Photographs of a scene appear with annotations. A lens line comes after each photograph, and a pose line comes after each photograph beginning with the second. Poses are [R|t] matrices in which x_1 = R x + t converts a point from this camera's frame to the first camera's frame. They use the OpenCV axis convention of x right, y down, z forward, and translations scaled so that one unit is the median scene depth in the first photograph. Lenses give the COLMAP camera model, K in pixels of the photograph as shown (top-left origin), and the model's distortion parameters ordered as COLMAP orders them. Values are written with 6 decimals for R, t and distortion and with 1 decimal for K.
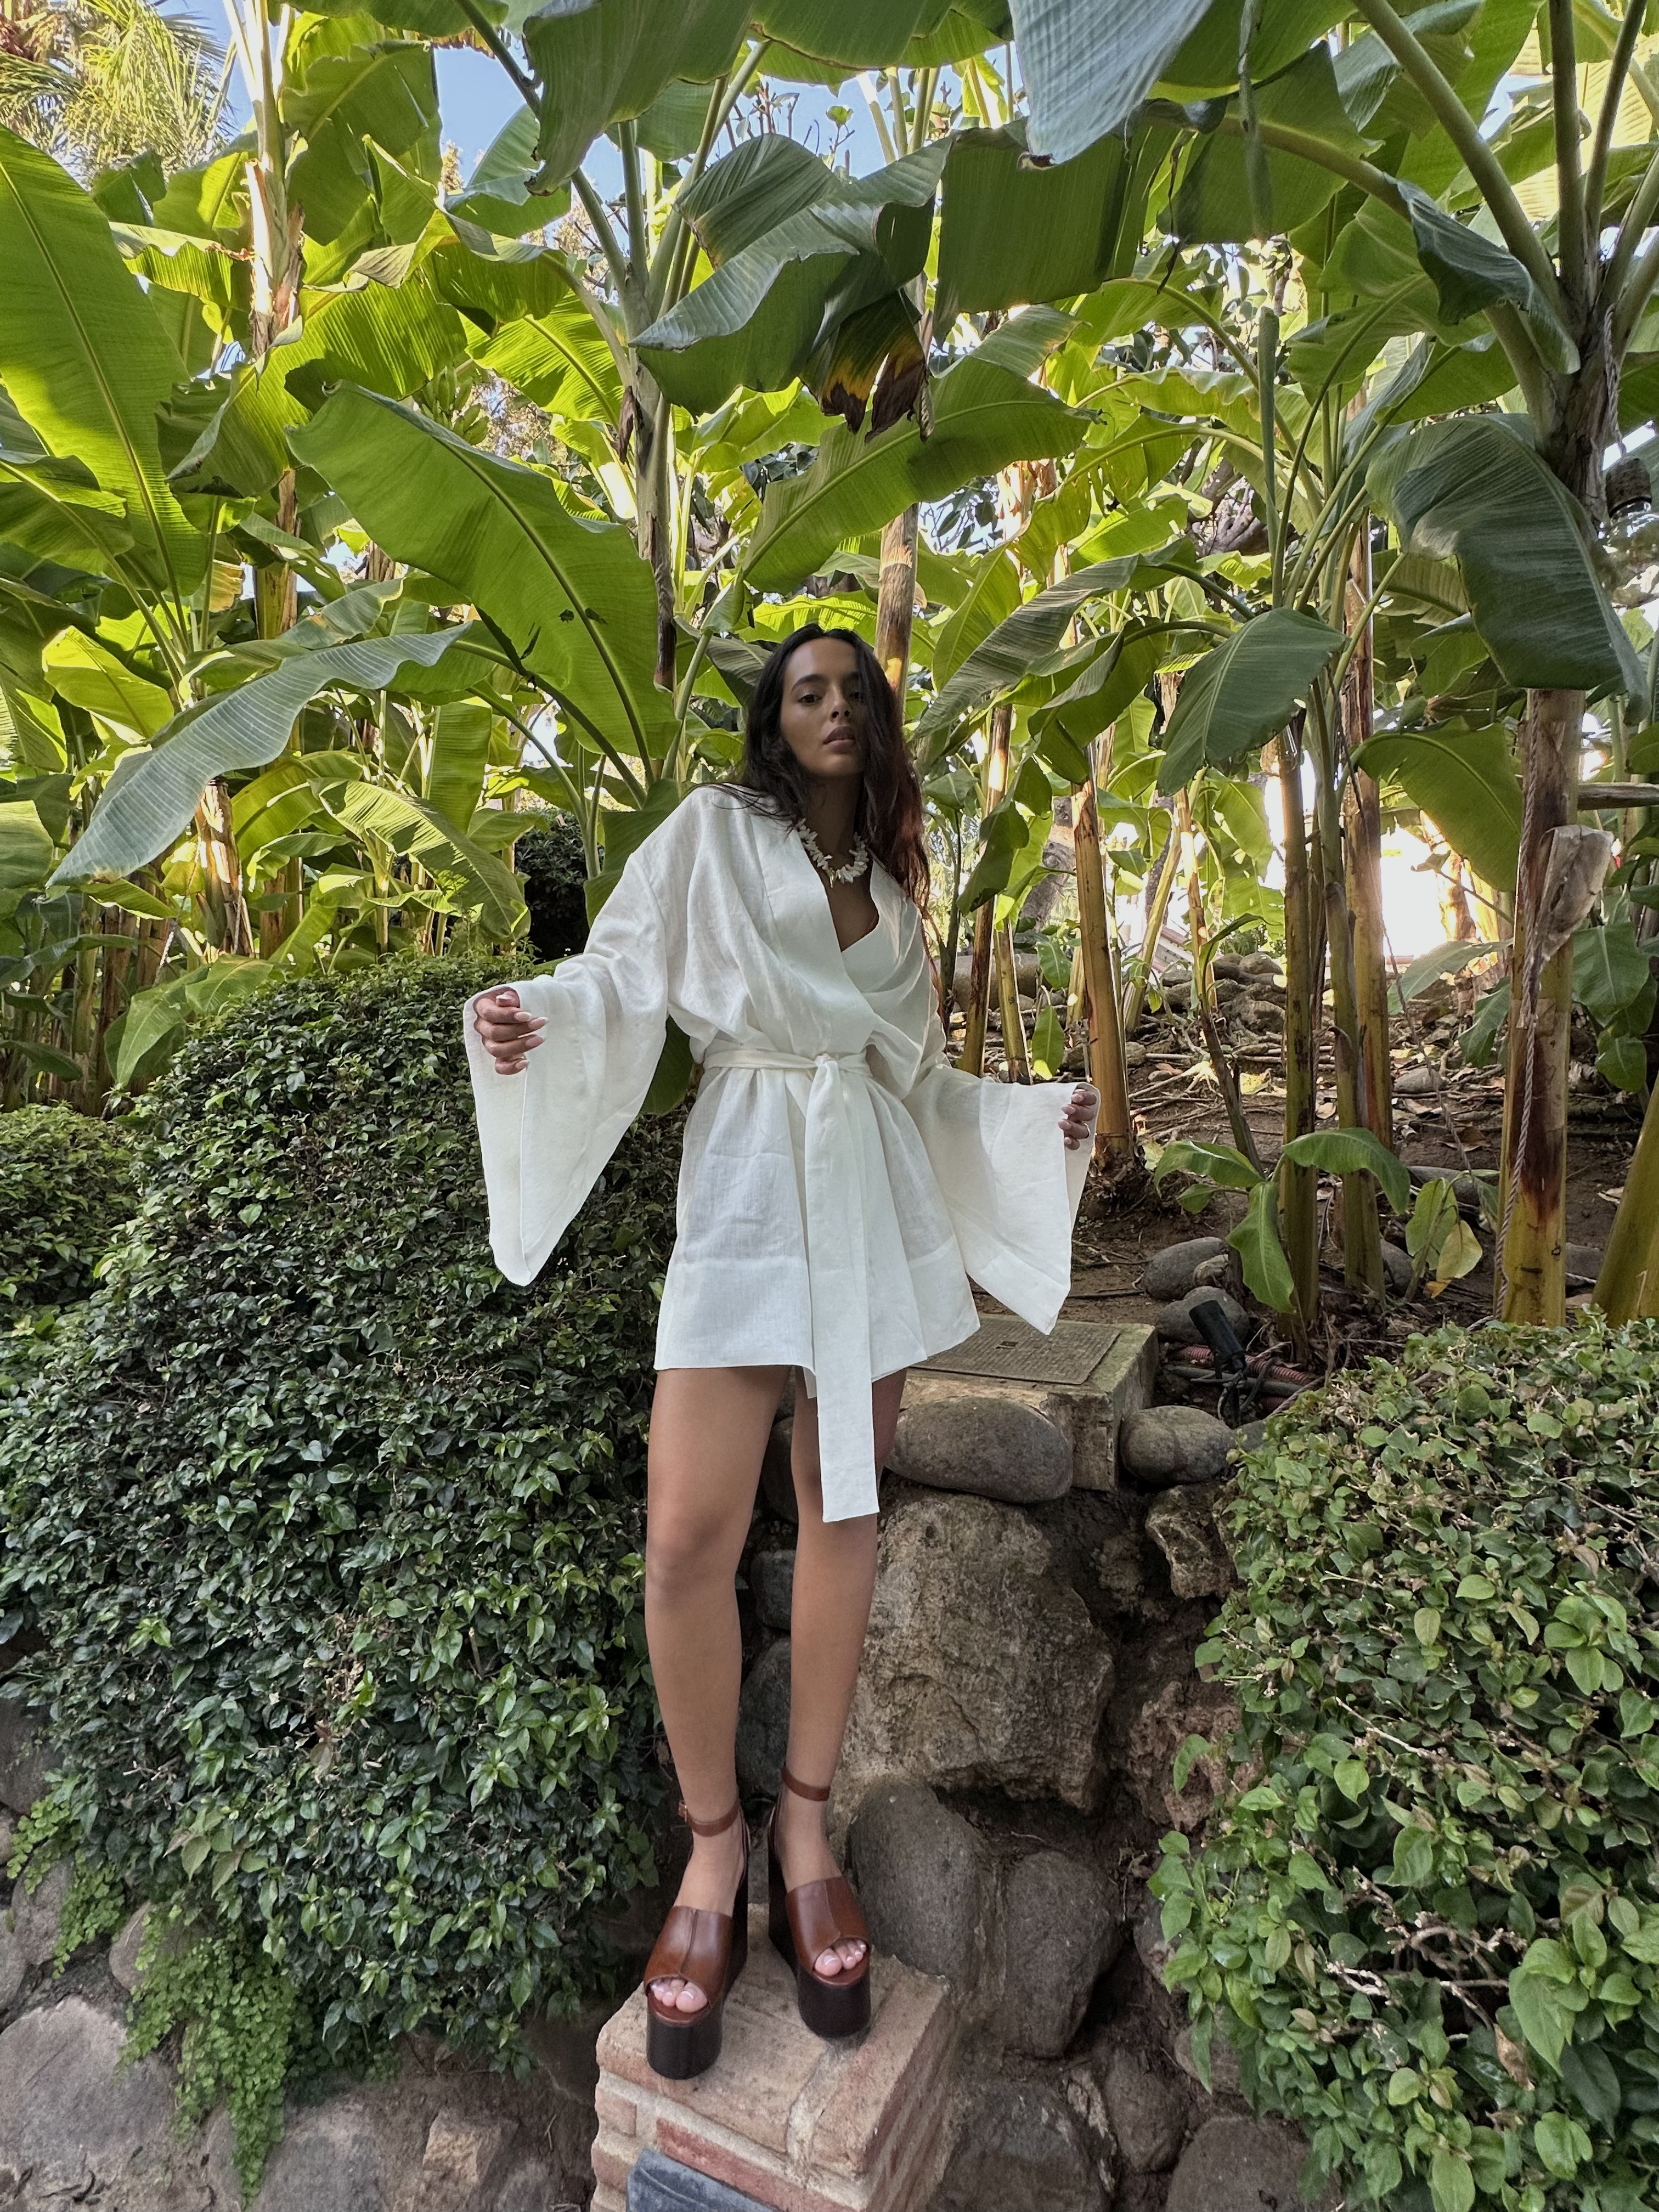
lens RADIAL K [[1067.5, 0, 829.5], [0, 1067.5, 1106.0], [0, 0, 1]] dist [0.000170, 0.011998]
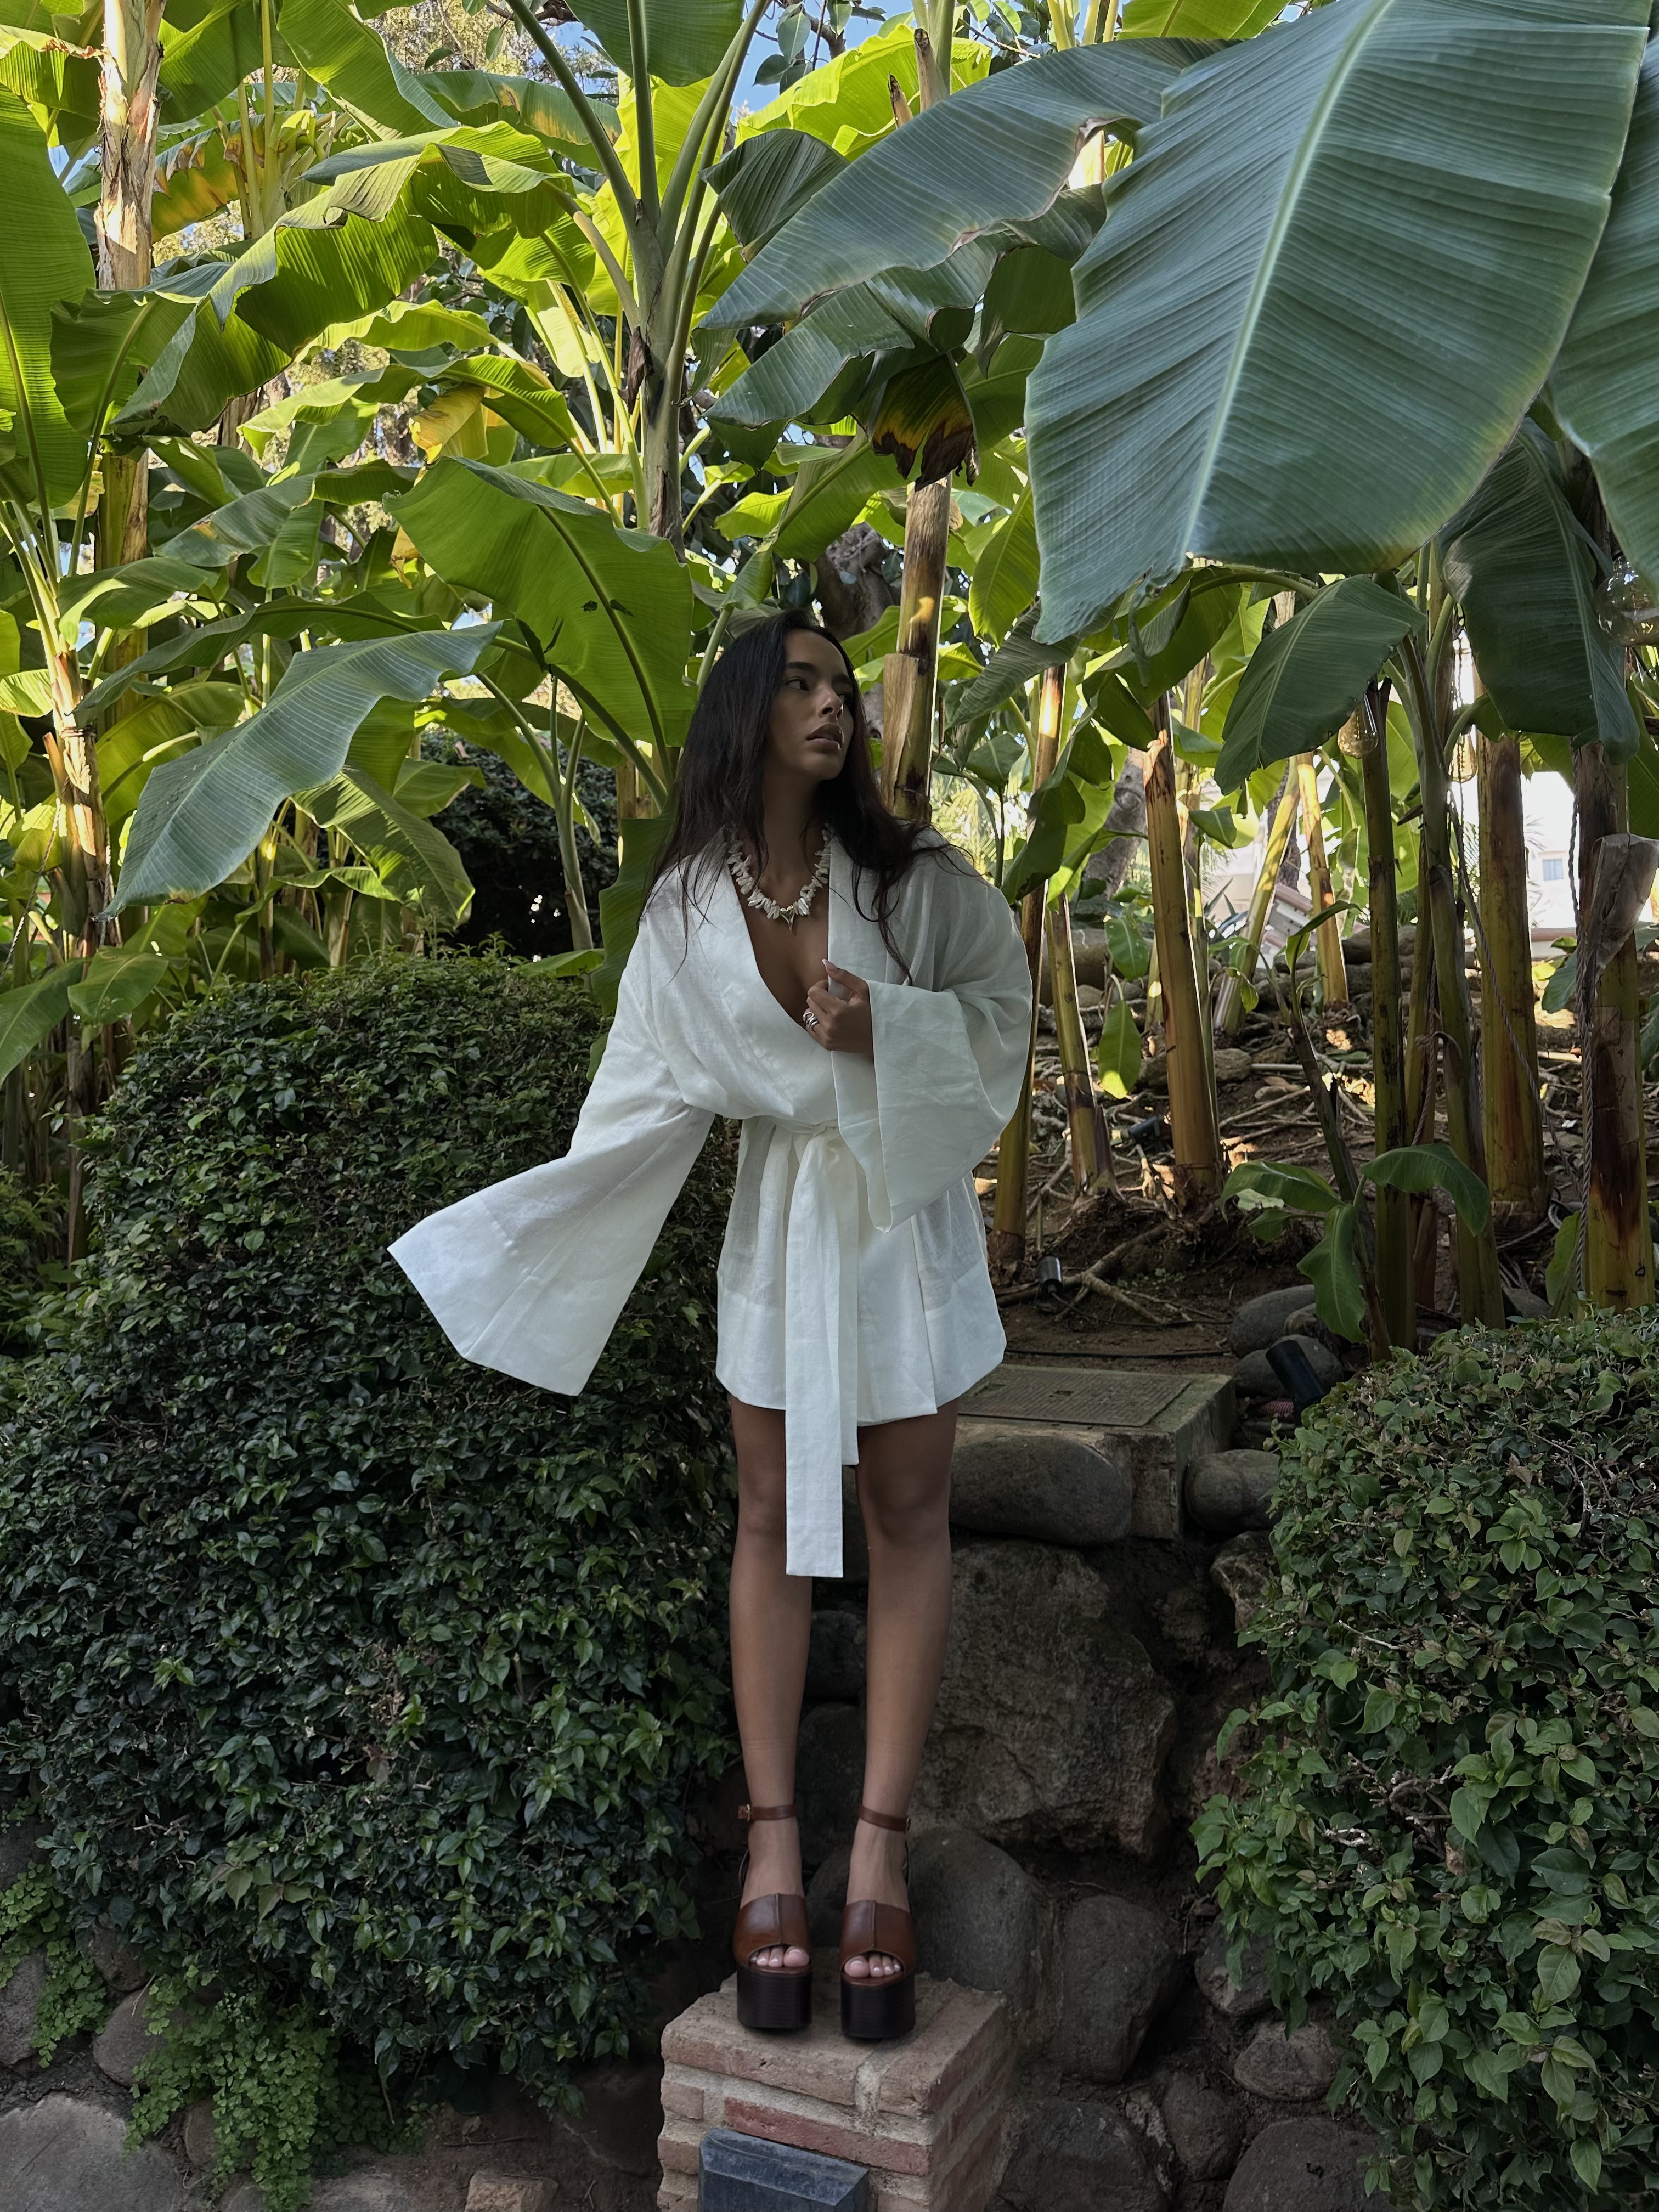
lens RADIAL K [[1563.7, 0, 829.5], [0, 1563.7, 1106.0], [0, 0, 1]] dist [0.060731, -0.033985]
pose [[0.999926, -0.004648, 0.011282, -0.057836], [0.004904, 0.999728, -0.022787, 0.019311], [-0.011173, 0.022840, 0.999677, -0.435543]]
